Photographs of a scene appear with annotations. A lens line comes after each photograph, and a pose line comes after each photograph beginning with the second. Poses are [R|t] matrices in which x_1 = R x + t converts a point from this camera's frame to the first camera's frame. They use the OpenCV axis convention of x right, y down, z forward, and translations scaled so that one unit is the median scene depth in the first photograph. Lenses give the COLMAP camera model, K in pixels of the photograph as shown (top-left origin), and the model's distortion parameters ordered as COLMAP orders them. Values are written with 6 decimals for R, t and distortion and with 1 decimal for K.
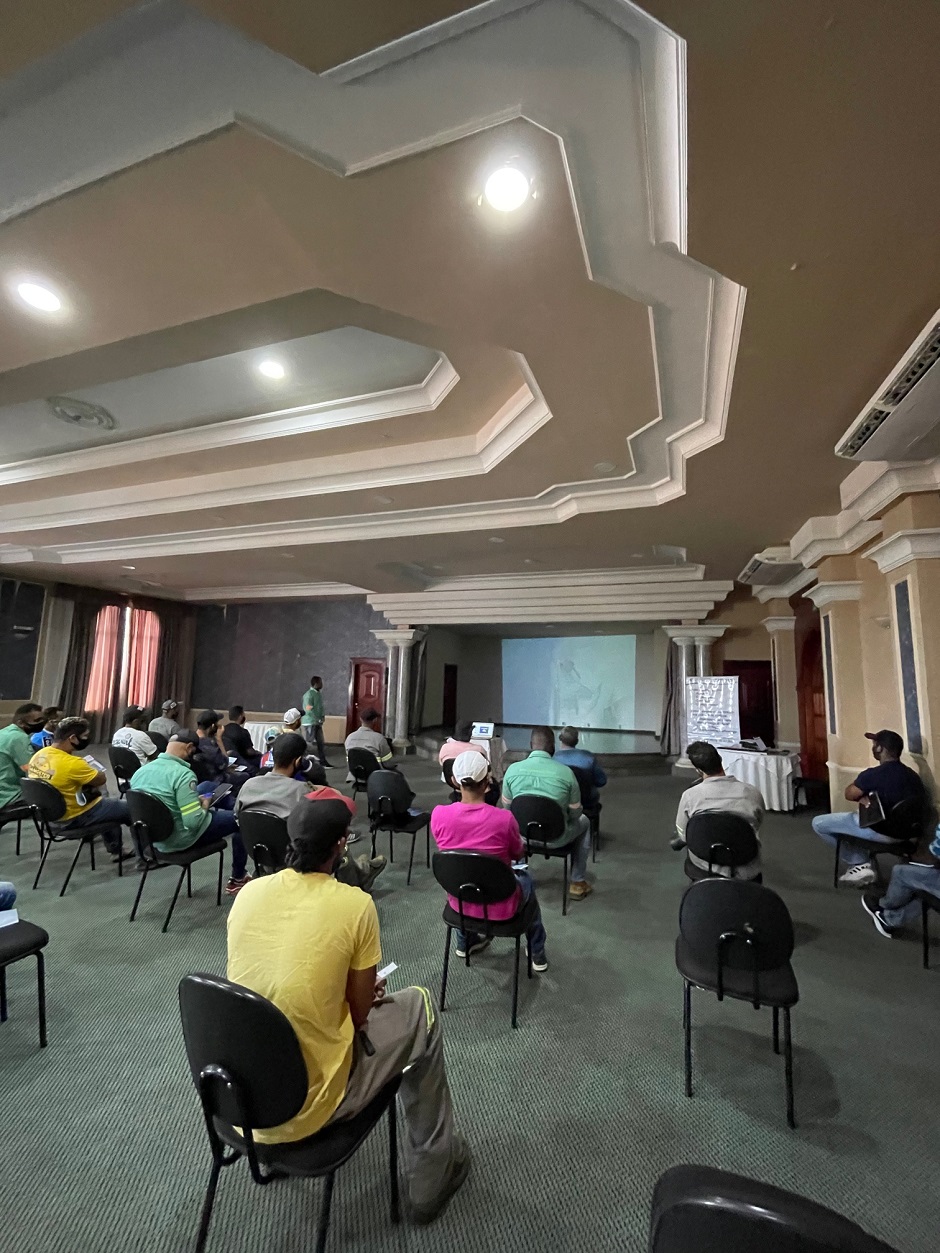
lens RADIAL K [[507.4, 0, 470.7], [0, 507.4, 620.1], [0, 0, 1]] dist [-0.006302, -0.000376]
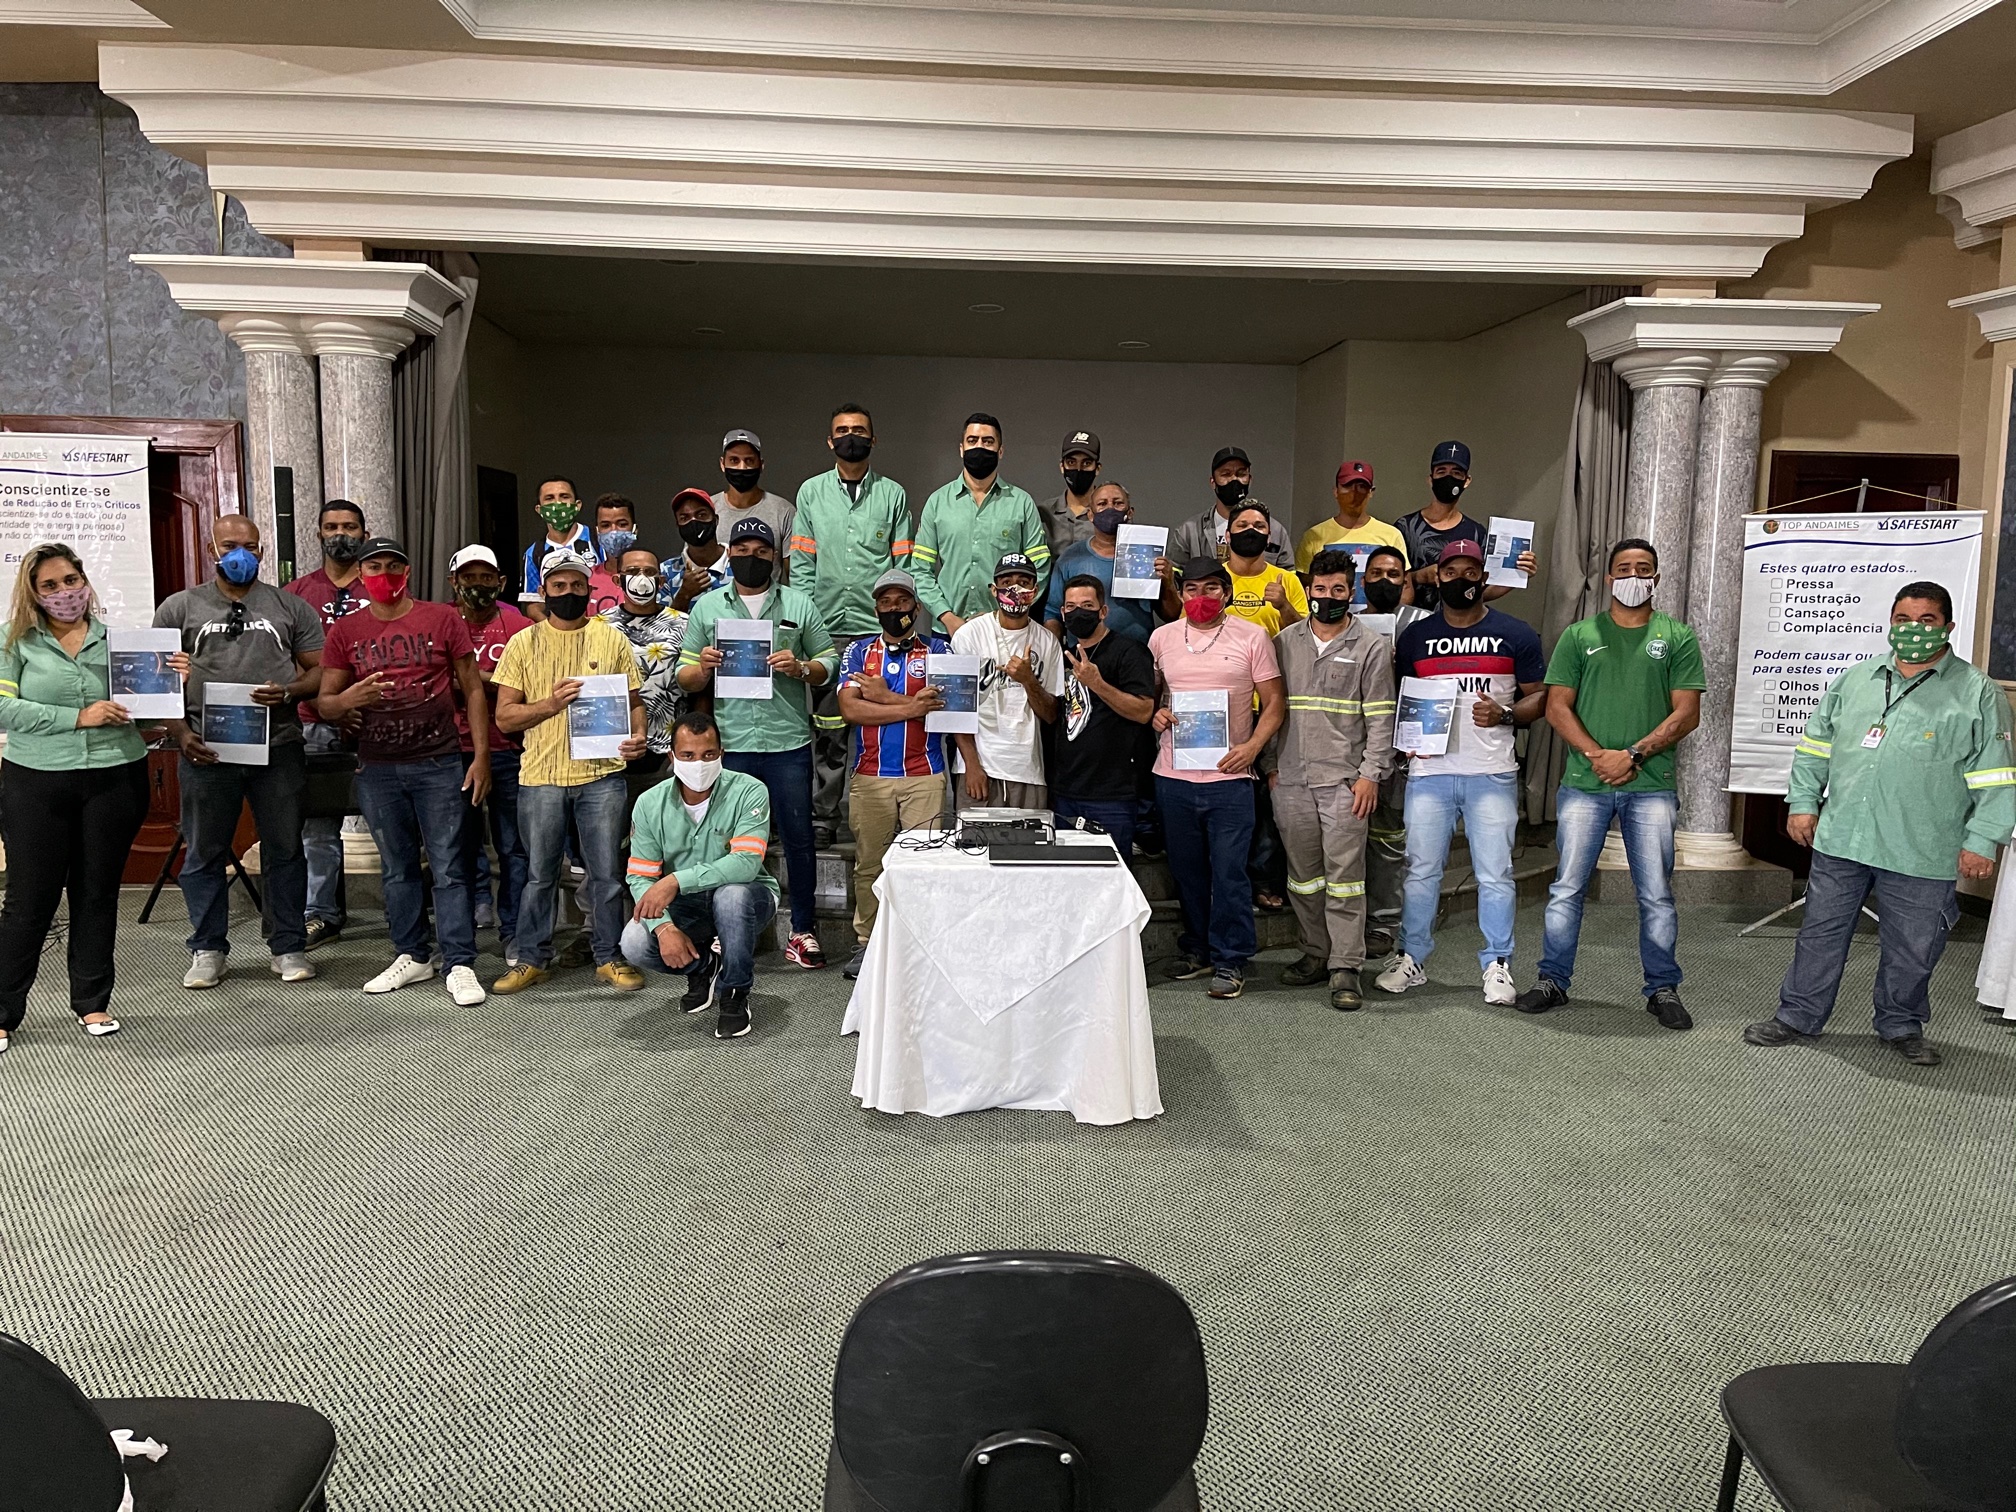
lens RADIAL K [[1508.1, 0, 1006.1], [0, 1508.1, 739.1], [0, 0, 1]] dist [0.049656, -0.061565]
pose [[0.913639, -0.055820, 0.402677, -0.277115], [-0.042786, 0.971823, 0.231795, 0.092363], [-0.404270, -0.229005, 0.885507, 0.701998]]
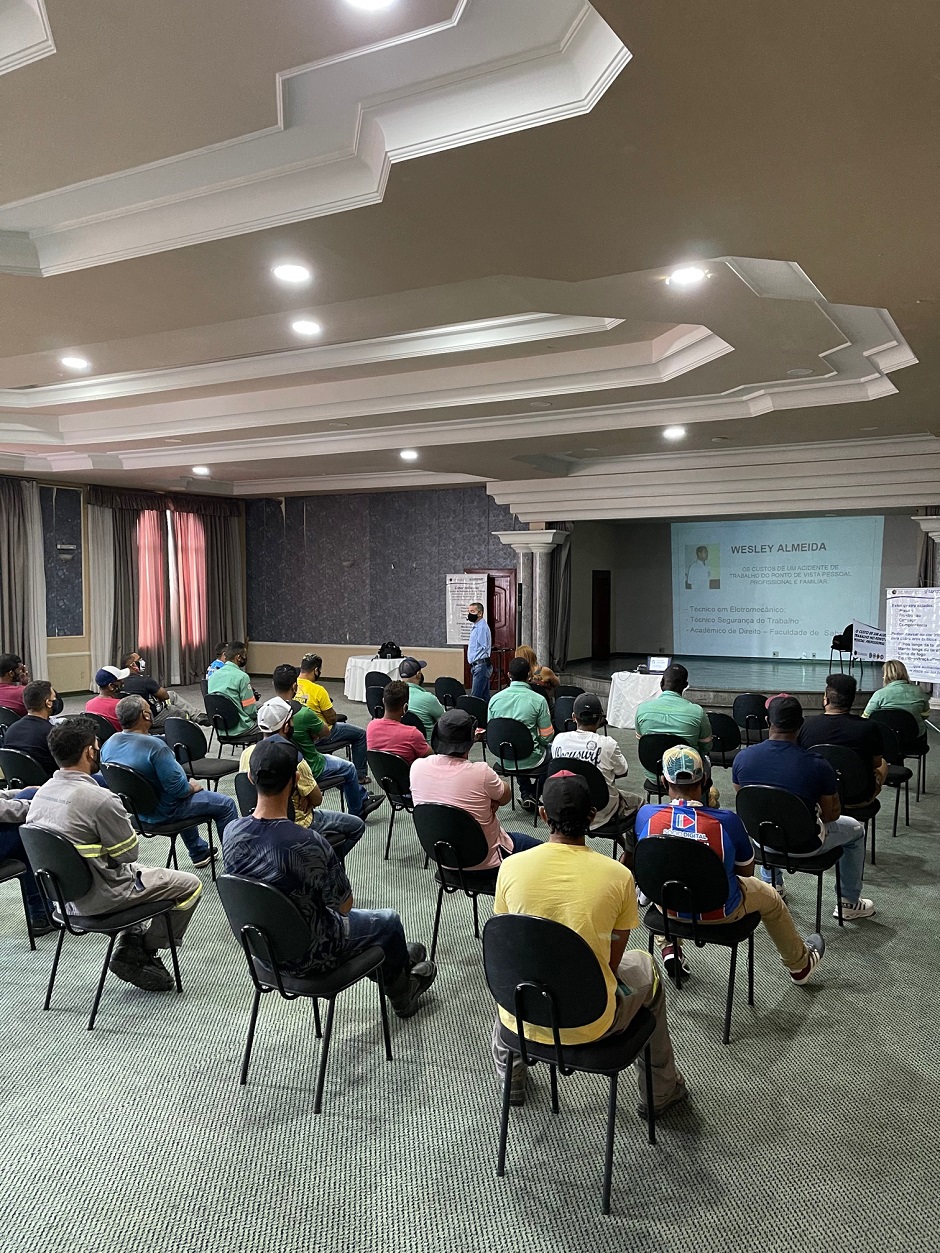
lens RADIAL K [[937.3, 0, 453.9], [0, 937.3, 629.9], [0, 0, 1]] dist [0.049656, -0.061565]
pose [[0.985183, -0.017963, -0.170565, -0.050307], [0.046722, 0.984996, 0.166132, -0.129731], [0.165022, -0.171639, 0.971240, -0.659379]]
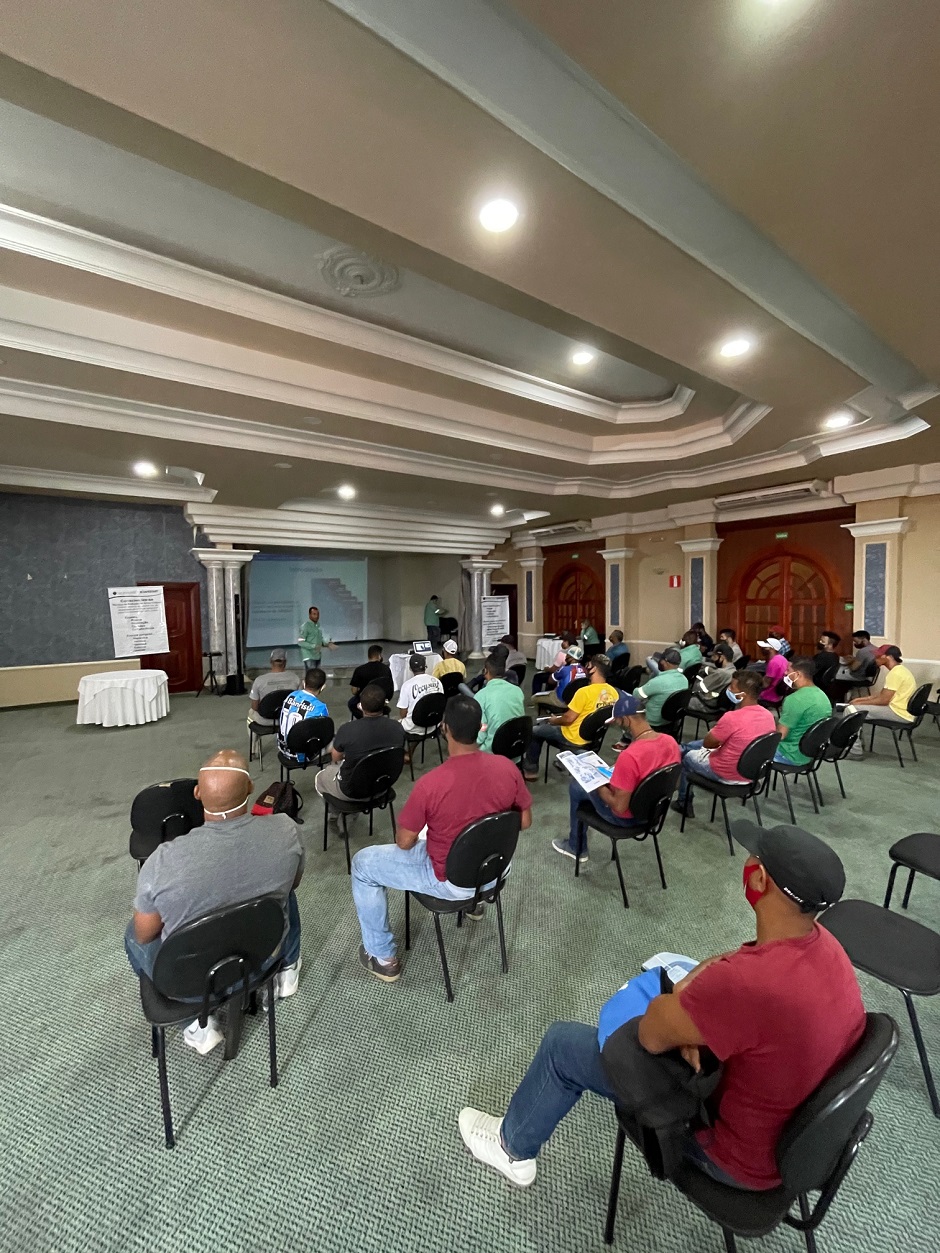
lens RADIAL K [[507.4, 0, 471.2], [0, 507.4, 608.6], [0, 0, 1]] dist [-0.006302, -0.000376]
pose [[0.576673, -0.047390, 0.815599, -1.150170], [-0.077307, 0.990671, 0.112222, -0.017187], [-0.813309, -0.127767, 0.567630, 0.337371]]
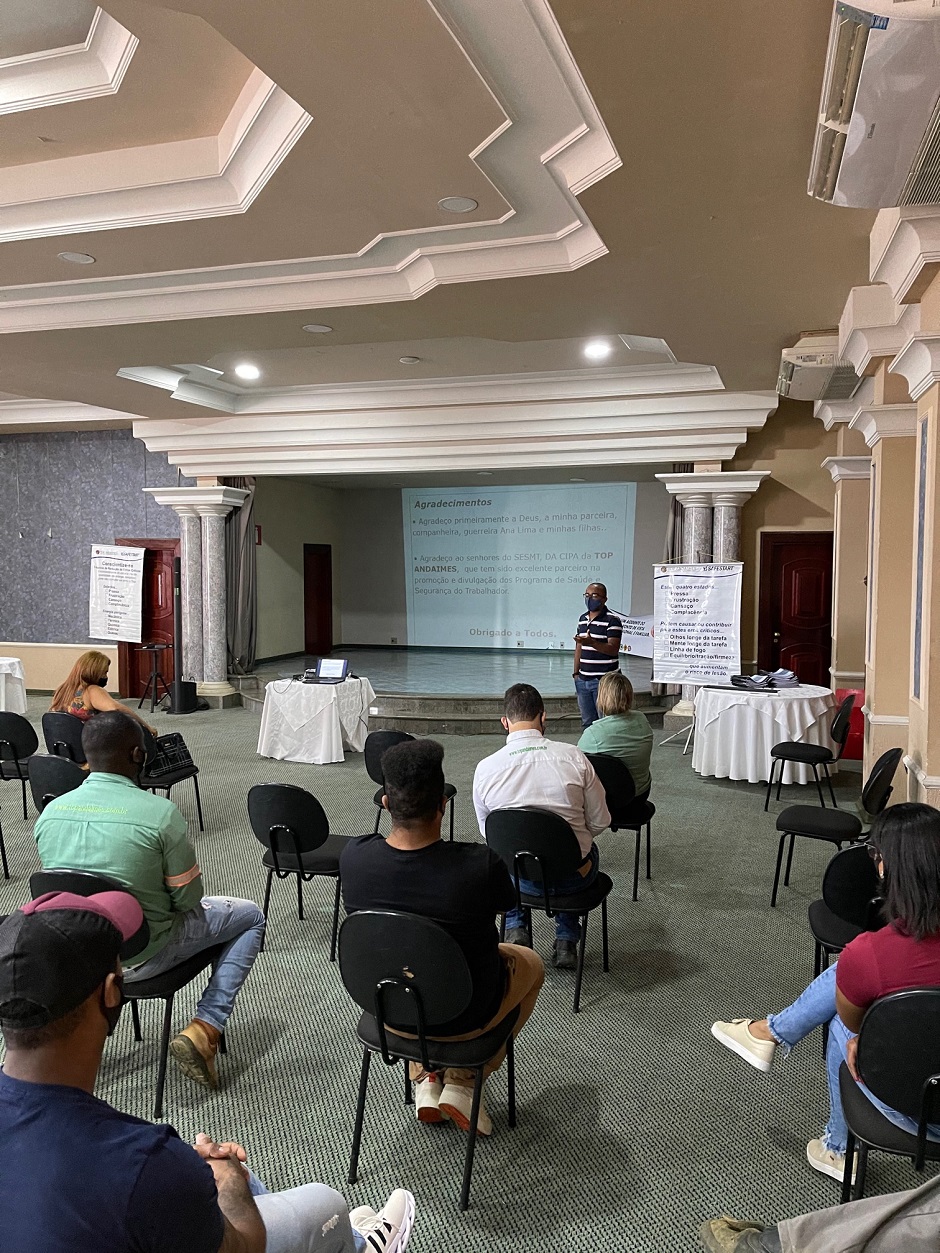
lens RADIAL K [[937.3, 0, 470.2], [0, 937.3, 623.6], [0, 0, 1]] dist [0.049656, -0.061565]
pose [[0.998137, -0.027172, 0.054635, 0.174224], [0.016621, 0.982595, 0.185018, -0.035752], [-0.058711, -0.183765, 0.981215, -0.071847]]
